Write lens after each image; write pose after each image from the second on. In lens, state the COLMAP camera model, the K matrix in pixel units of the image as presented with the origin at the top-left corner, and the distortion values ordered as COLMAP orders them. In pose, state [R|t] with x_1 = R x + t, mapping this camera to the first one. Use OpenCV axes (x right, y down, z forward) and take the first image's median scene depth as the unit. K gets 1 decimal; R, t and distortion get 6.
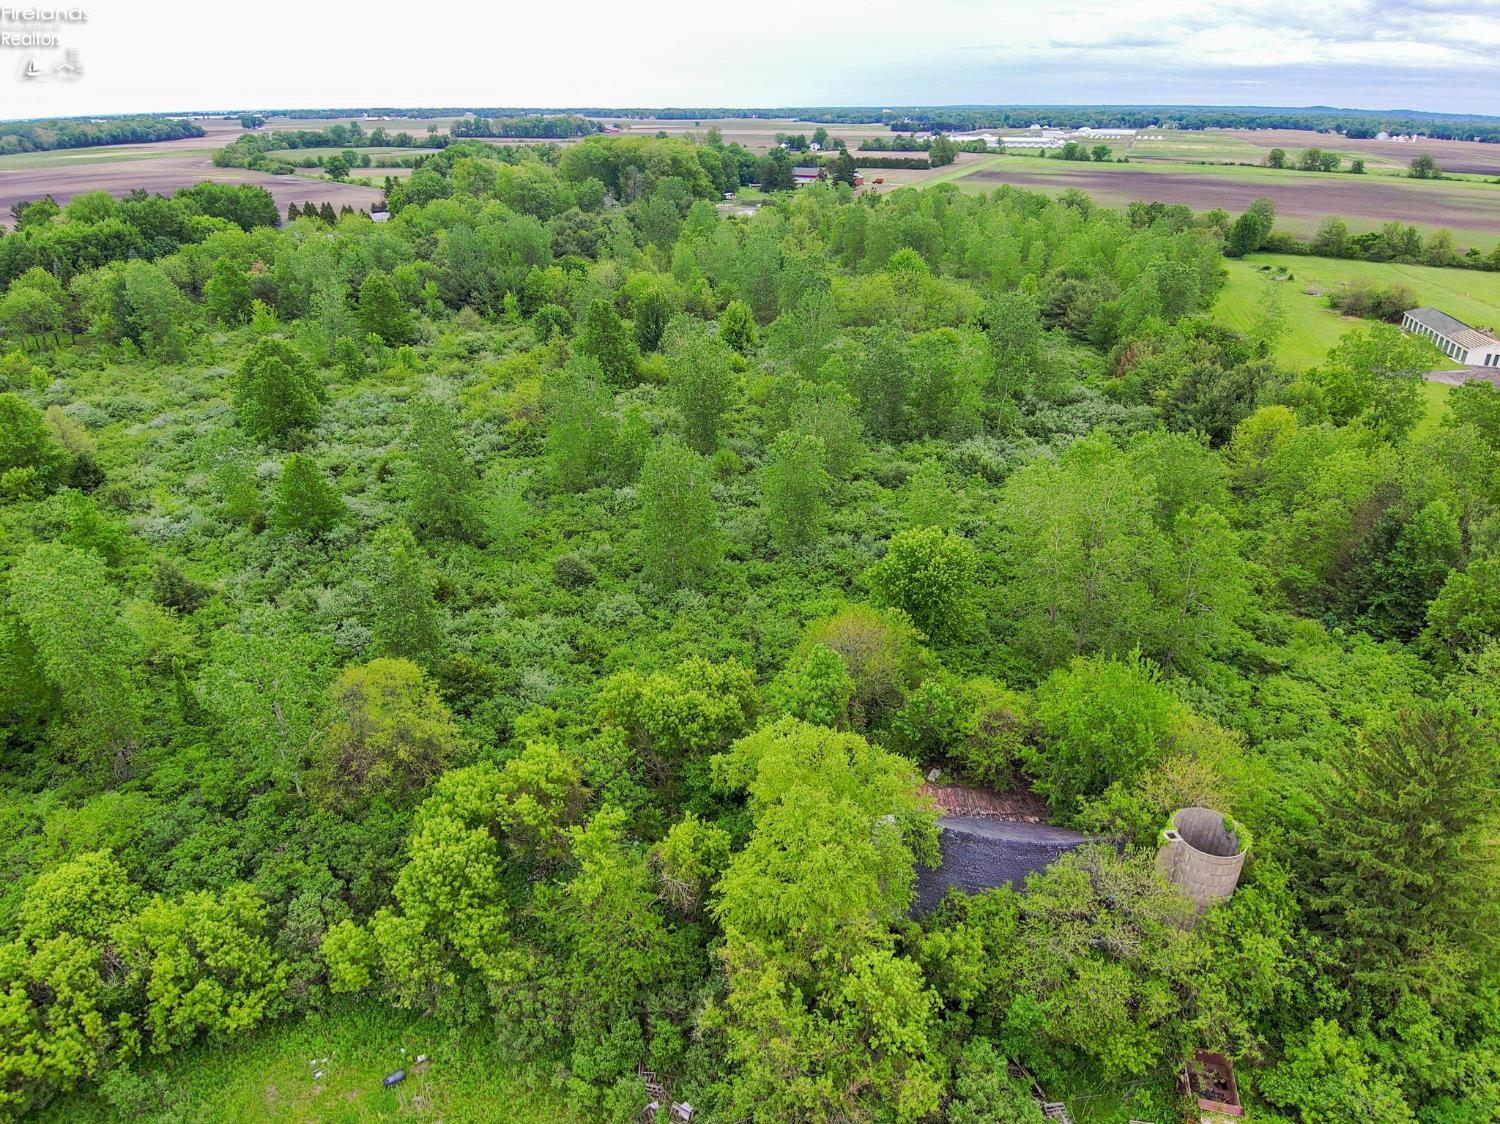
lens RADIAL K [[900.6, 0, 750.0], [0, 900.6, 562.0], [0, 0, 1]] dist [0.061607, -0.088212]
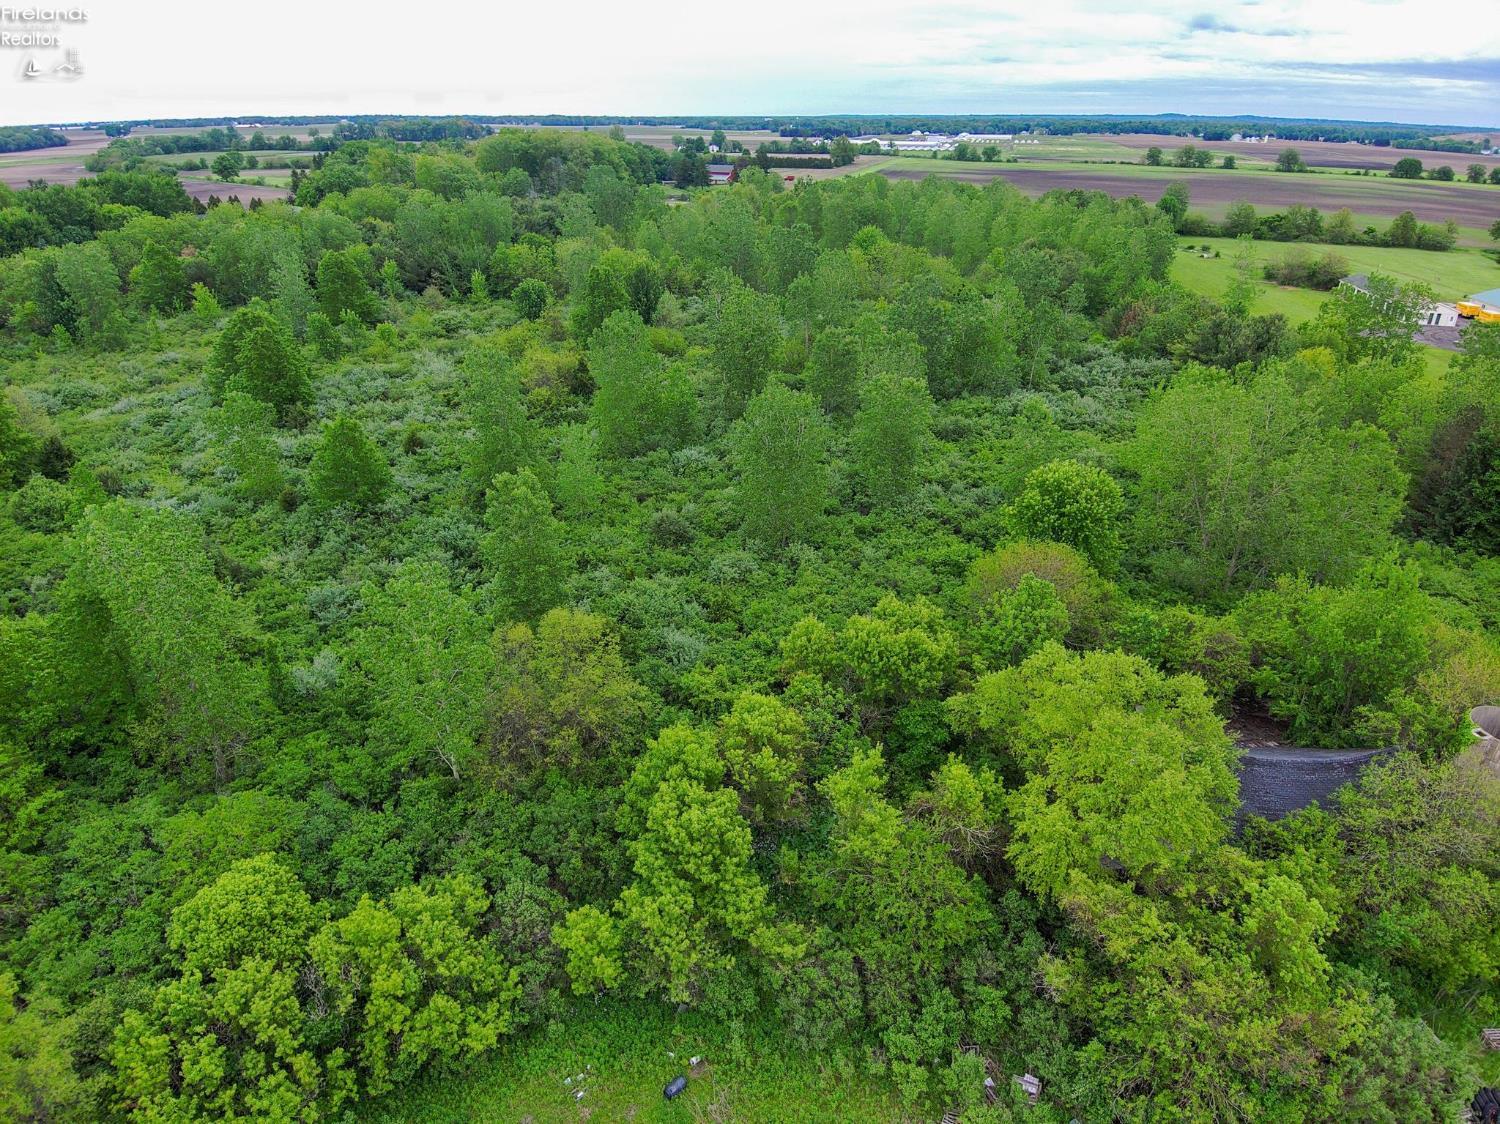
lens RADIAL K [[889.5, 0, 750.0], [0, 889.5, 562.0], [0, 0, 1]] dist [0.059465, -0.085878]
pose [[0.993096, -0.049155, 0.106511, -0.159219], [0.049479, 0.998775, -0.000400, 0.034929], [-0.106361, 0.005667, 0.994311, 0.065725]]
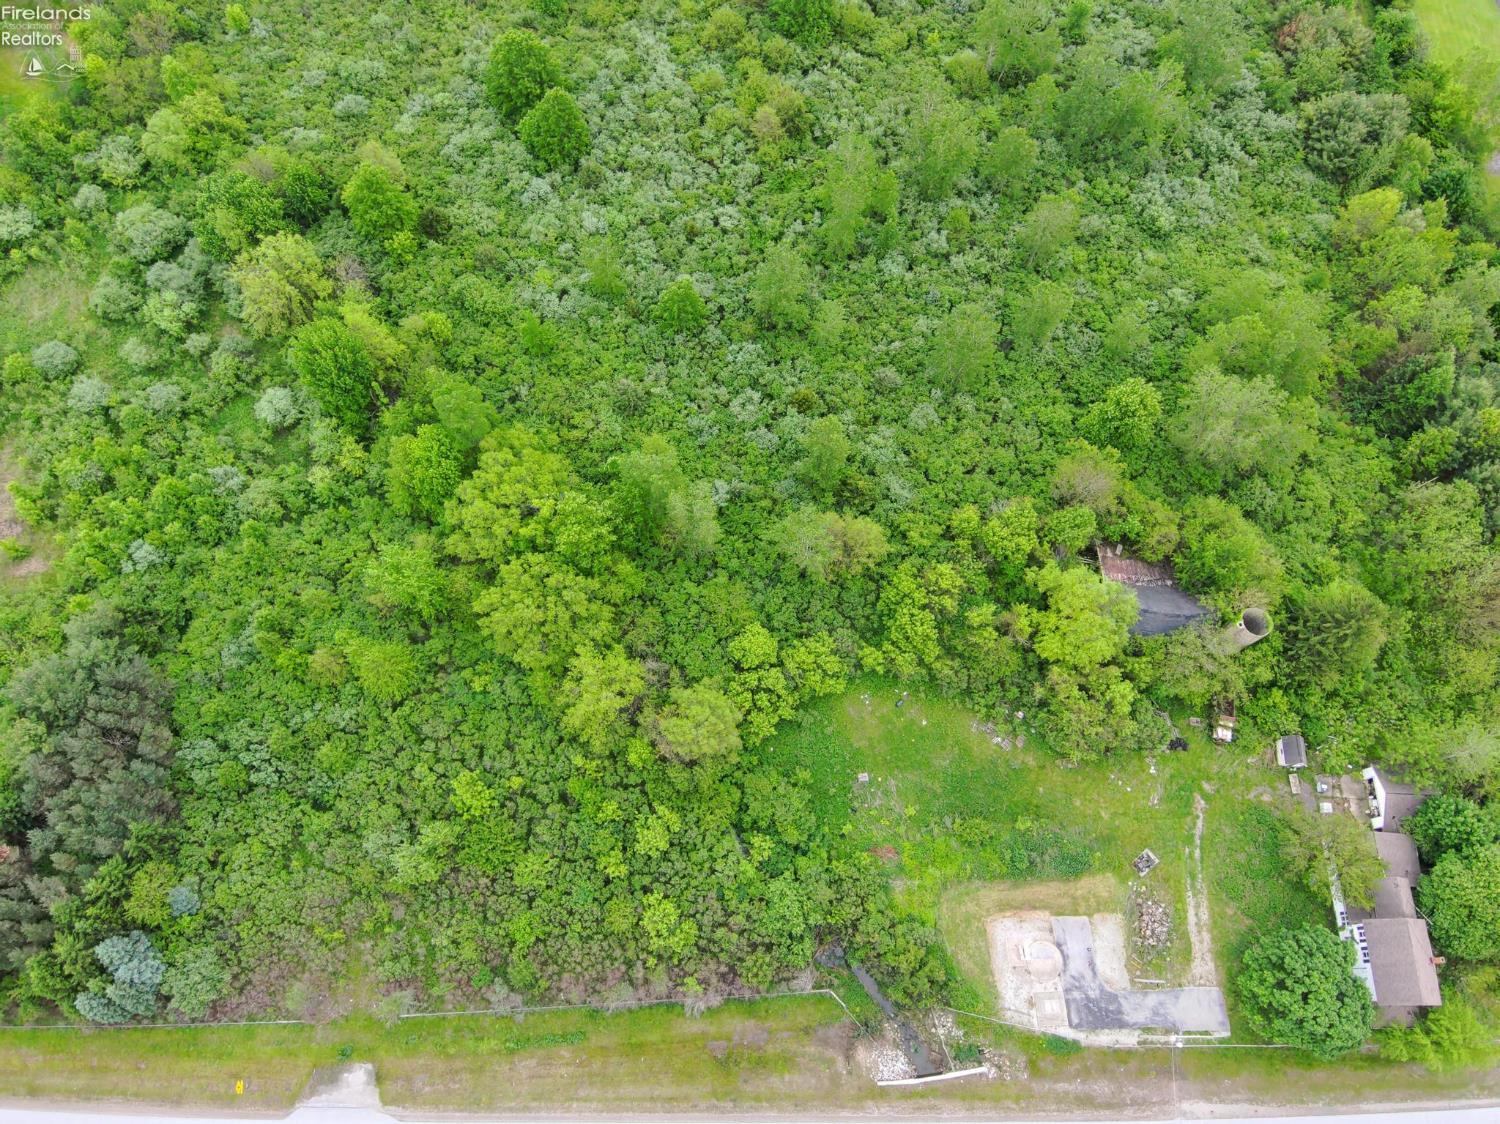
lens RADIAL K [[954.9, 0, 750.0], [0, 954.9, 562.0], [0, 0, 1]] dist [0.096710, -0.130789]
pose [[0.997518, -0.016117, 0.068537, -0.399948], [-0.031254, 0.770920, 0.636165, -0.570425], [-0.063090, -0.636729, 0.768503, -0.306143]]
